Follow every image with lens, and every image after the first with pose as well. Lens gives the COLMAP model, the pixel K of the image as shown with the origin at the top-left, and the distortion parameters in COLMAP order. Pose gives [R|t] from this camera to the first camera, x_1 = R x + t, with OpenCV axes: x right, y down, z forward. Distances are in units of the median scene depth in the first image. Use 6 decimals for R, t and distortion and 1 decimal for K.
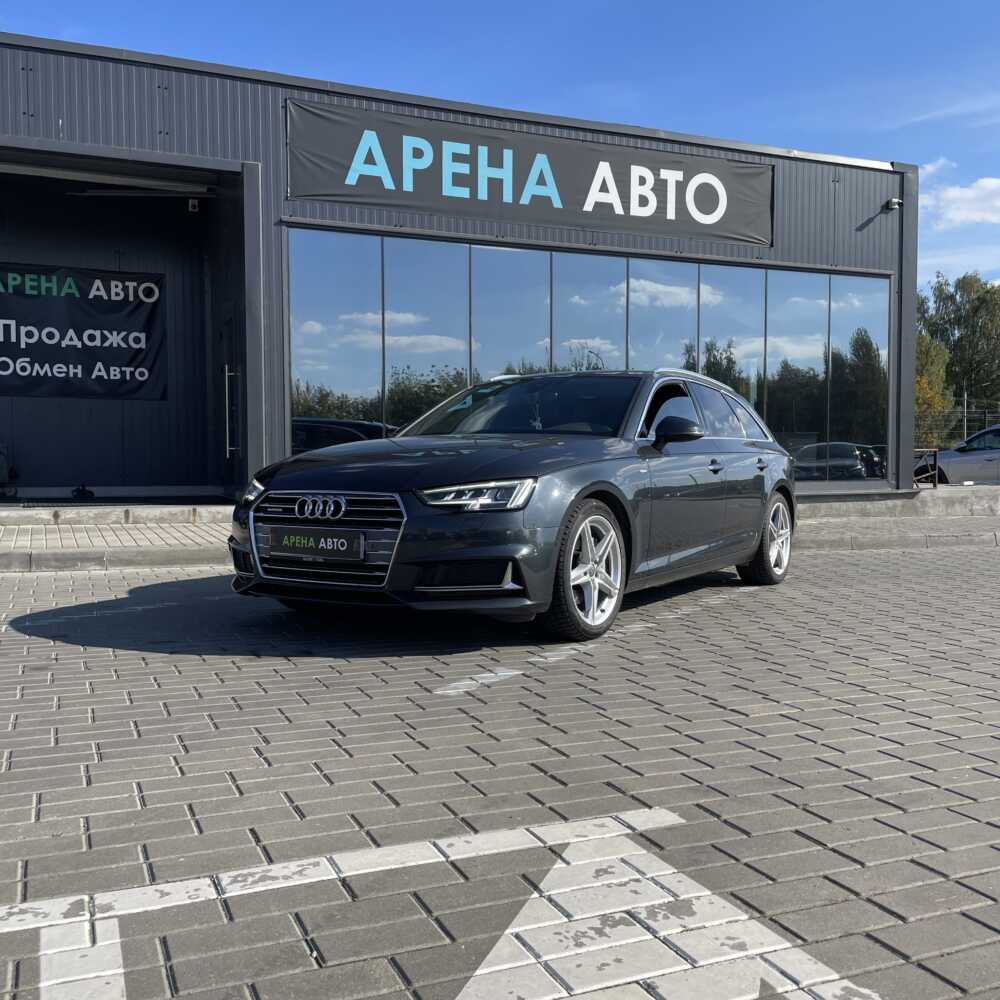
lens RADIAL K [[1012.1, 0, 499.6], [0, 1012.1, 504.3], [0, 0, 1]] dist [0.024757, 0.000000]
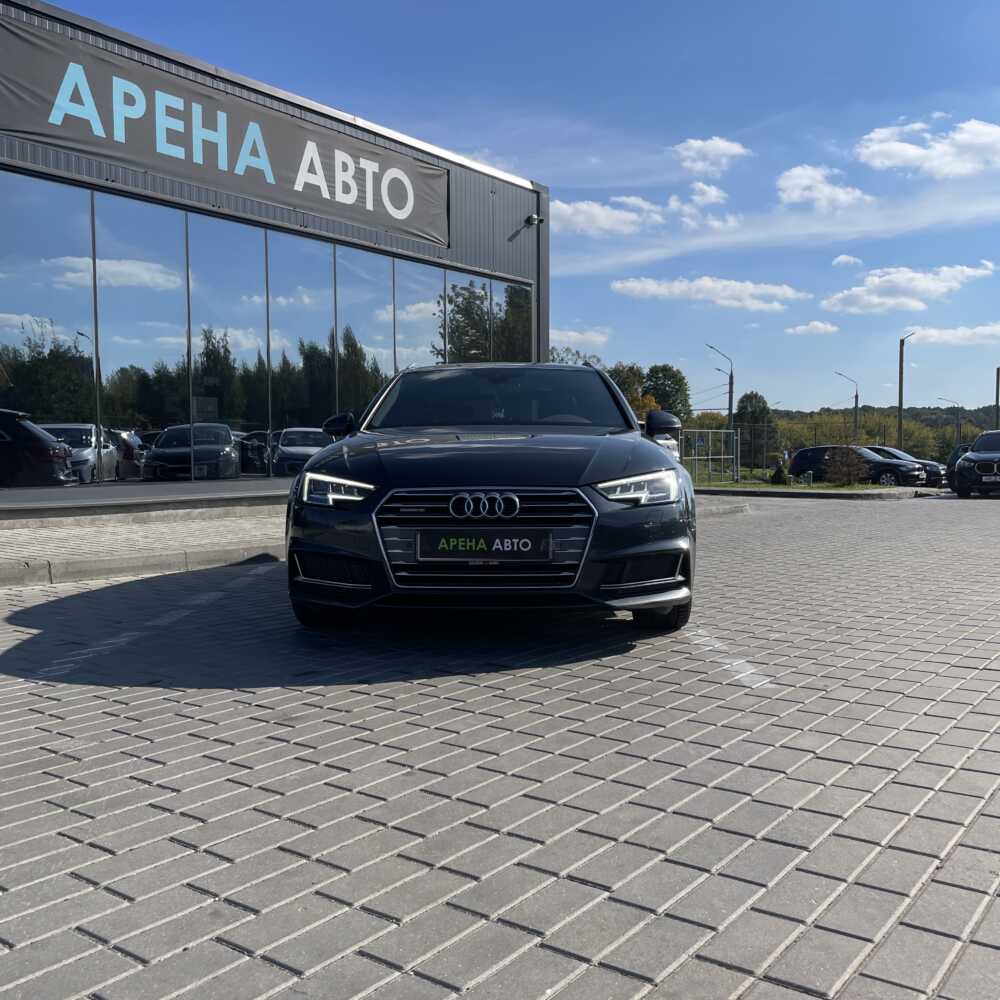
lens RADIAL K [[1012.1, 0, 500.3], [0, 1012.1, 498.7], [0, 0, 1]] dist [0.024757, 0.000000]
pose [[0.863388, -0.023757, 0.503981, -0.245716], [0.021643, 0.999715, 0.010047, -0.004728], [-0.504076, 0.002233, 0.863656, 0.081239]]
